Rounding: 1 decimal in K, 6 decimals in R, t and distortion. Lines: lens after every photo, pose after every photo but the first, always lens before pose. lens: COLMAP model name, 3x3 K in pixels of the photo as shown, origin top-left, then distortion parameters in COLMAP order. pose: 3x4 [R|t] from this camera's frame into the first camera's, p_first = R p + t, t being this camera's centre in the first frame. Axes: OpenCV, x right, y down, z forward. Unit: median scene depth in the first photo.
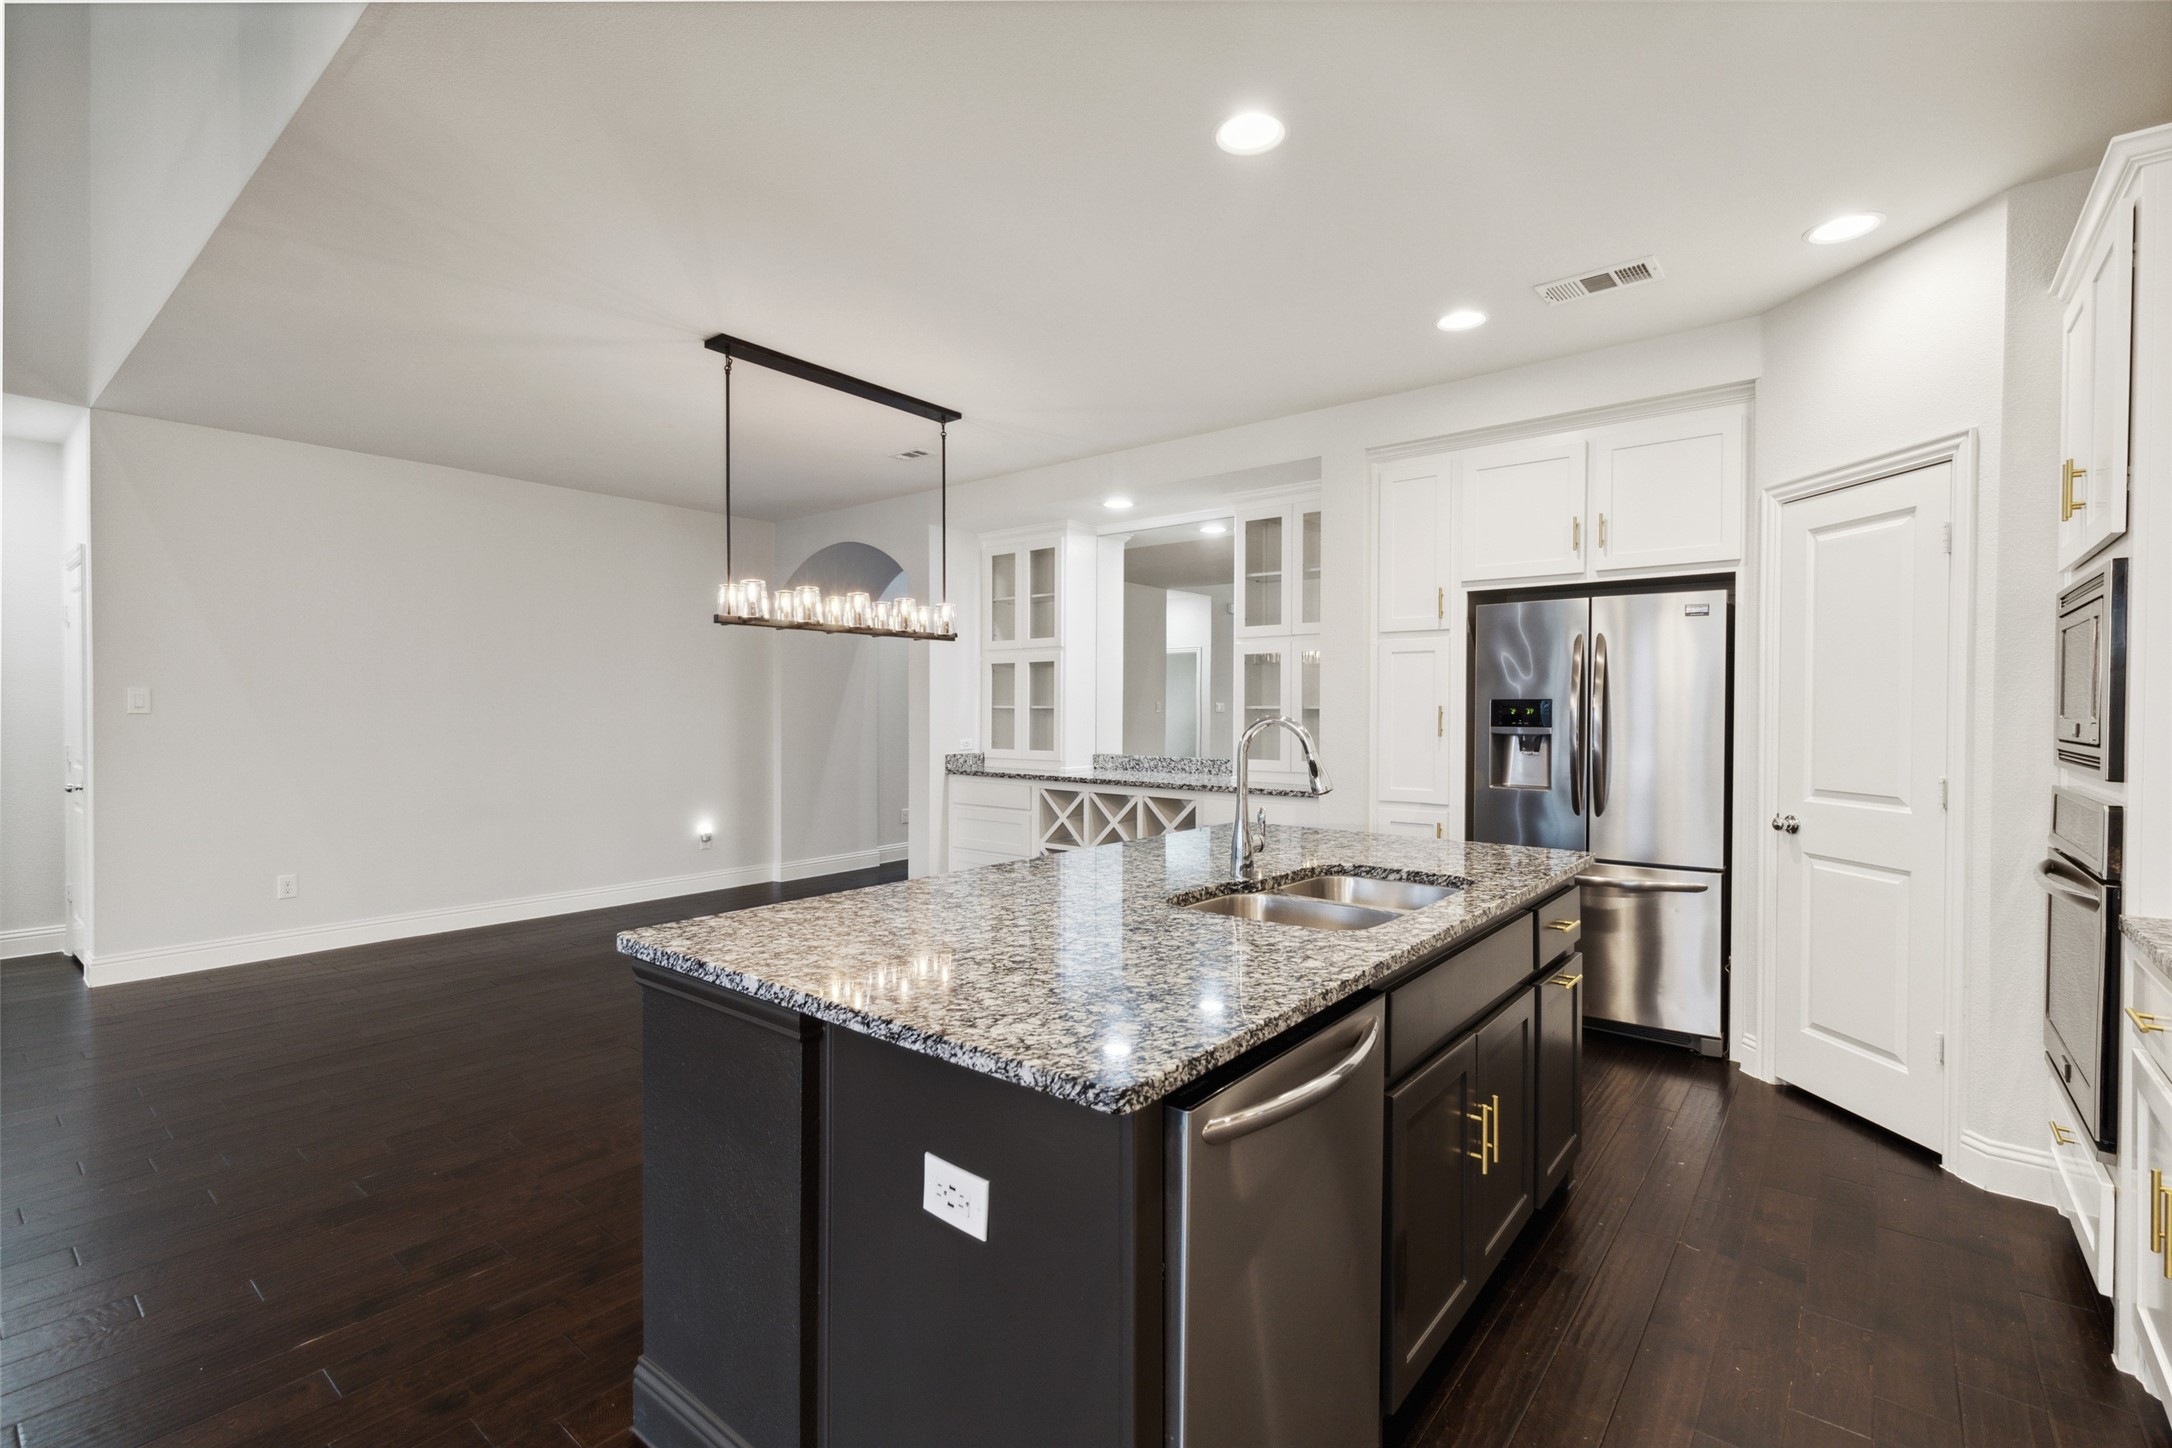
lens RADIAL K [[974.2, 0, 1090.6], [0, 974.2, 718.6], [0, 0, 1]] dist [0.006565, -0.000823]
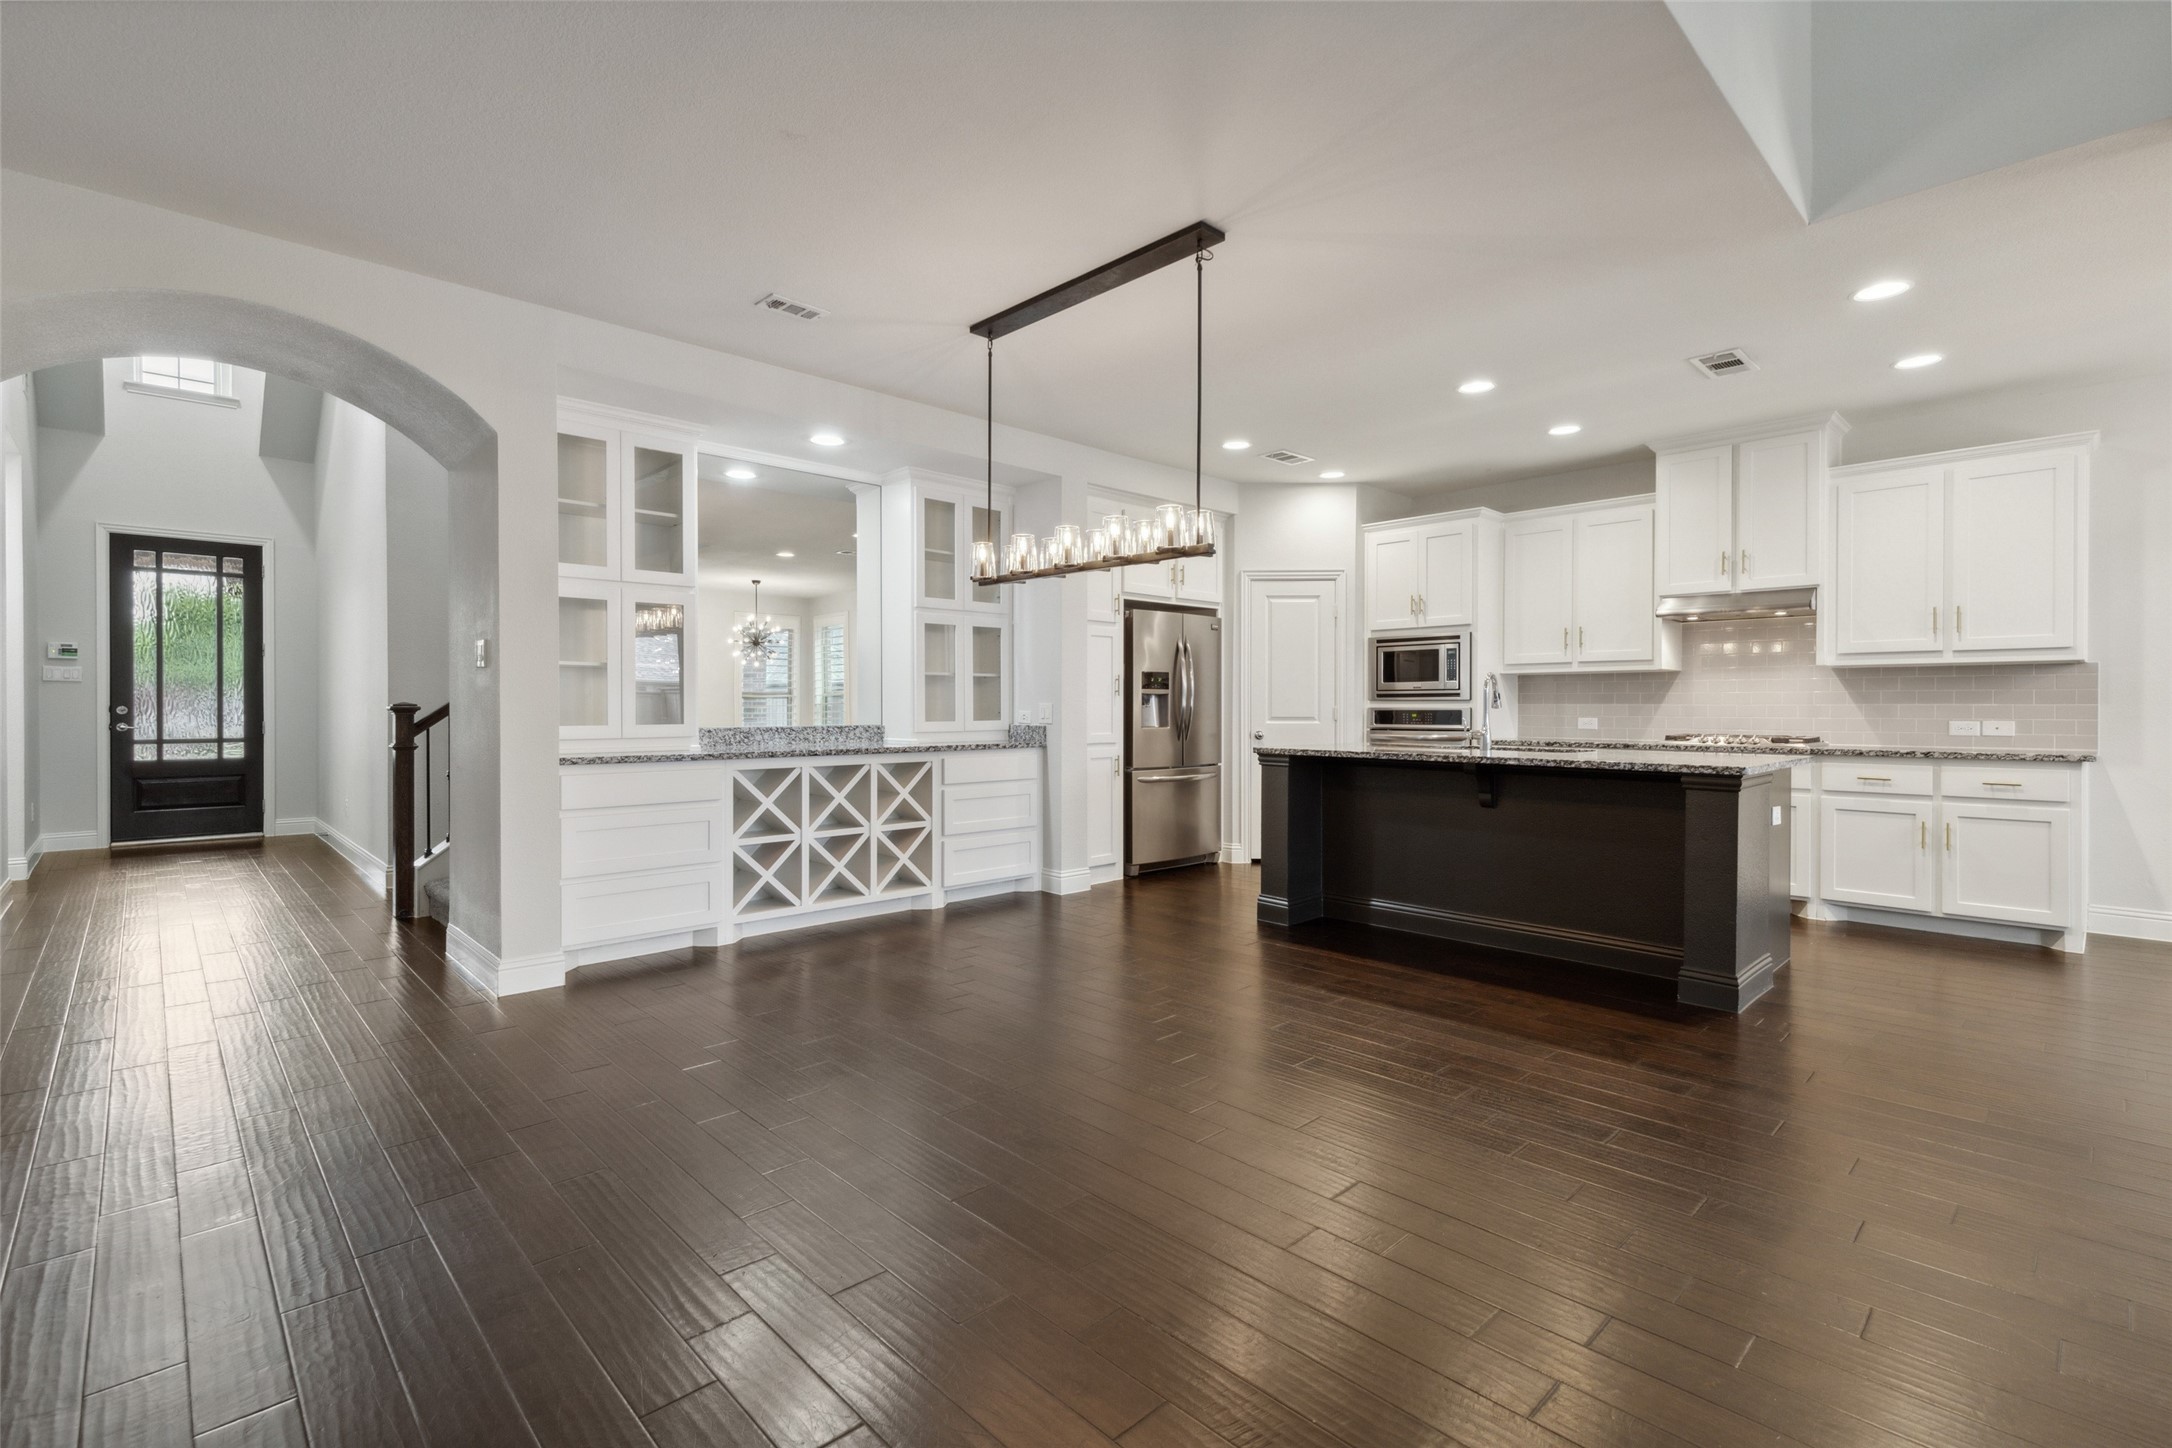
lens RADIAL K [[976.9, 0, 1089.0], [0, 976.9, 711.8], [0, 0, 1]] dist [0.007365, -0.001097]
pose [[0.124567, -0.008382, 0.992176, -1.290397], [0.010721, 0.999917, 0.007102, 0.036709], [-0.992153, 0.009753, 0.124647, 1.015339]]
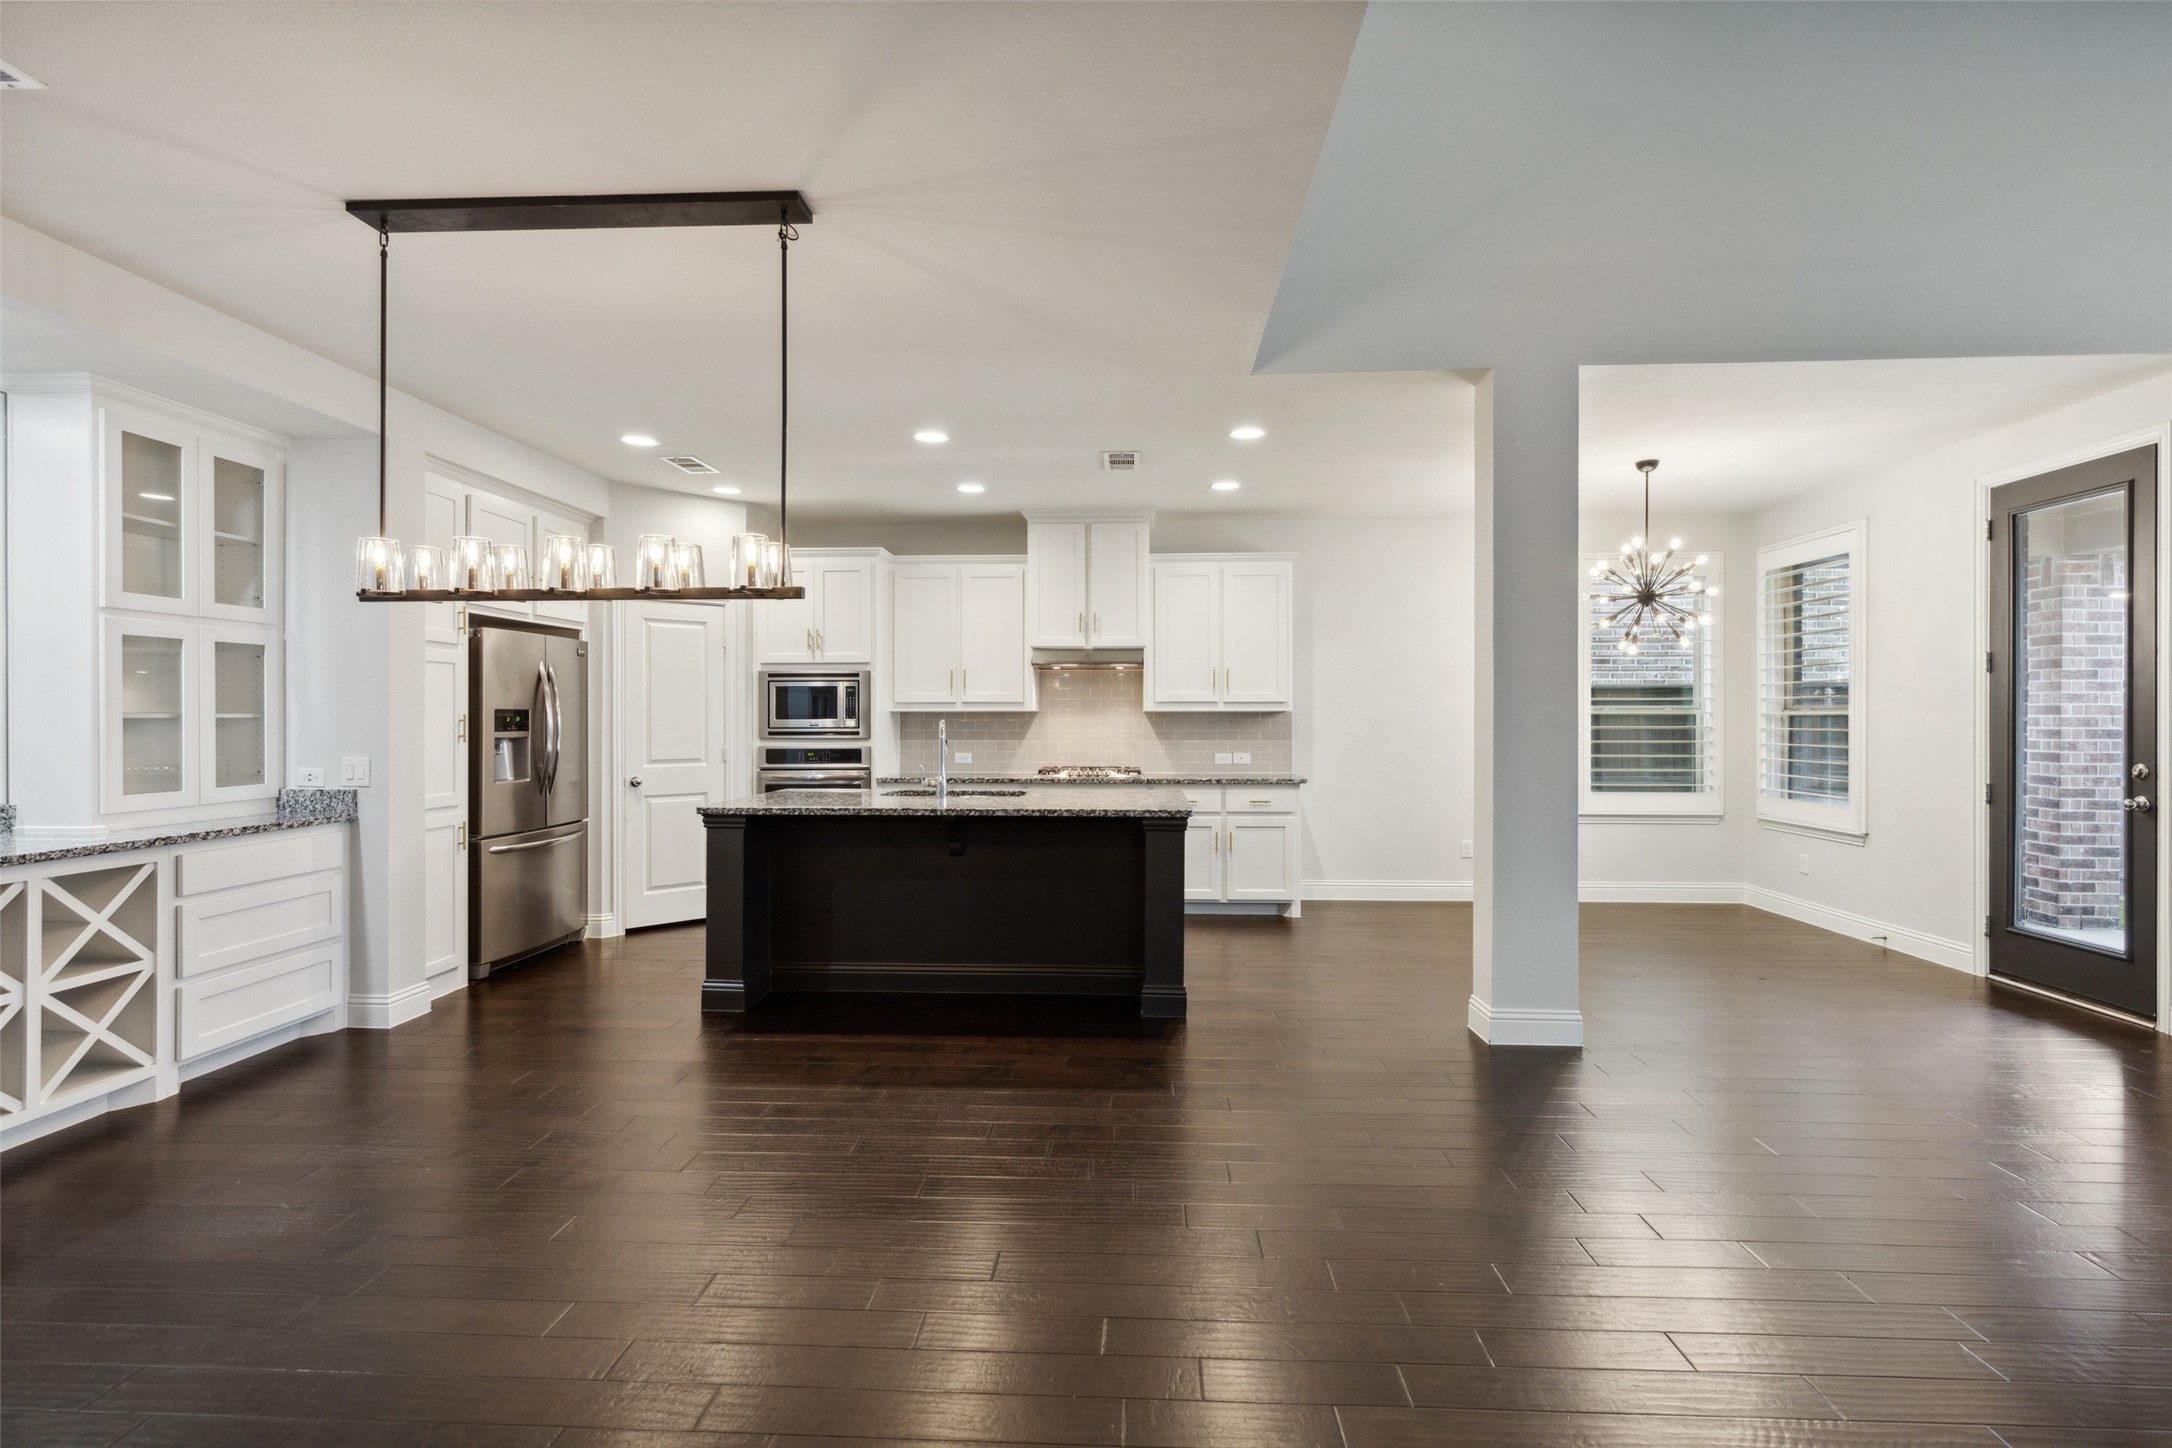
lens RADIAL K [[976.9, 0, 1089.0], [0, 976.9, 711.8], [0, 0, 1]] dist [0.007365, -0.001097]
pose [[-0.589811, 0.001768, 0.807539, -1.107675], [0.008104, 0.999960, 0.003730, -0.016796], [-0.807500, 0.008744, -0.589802, 1.274144]]
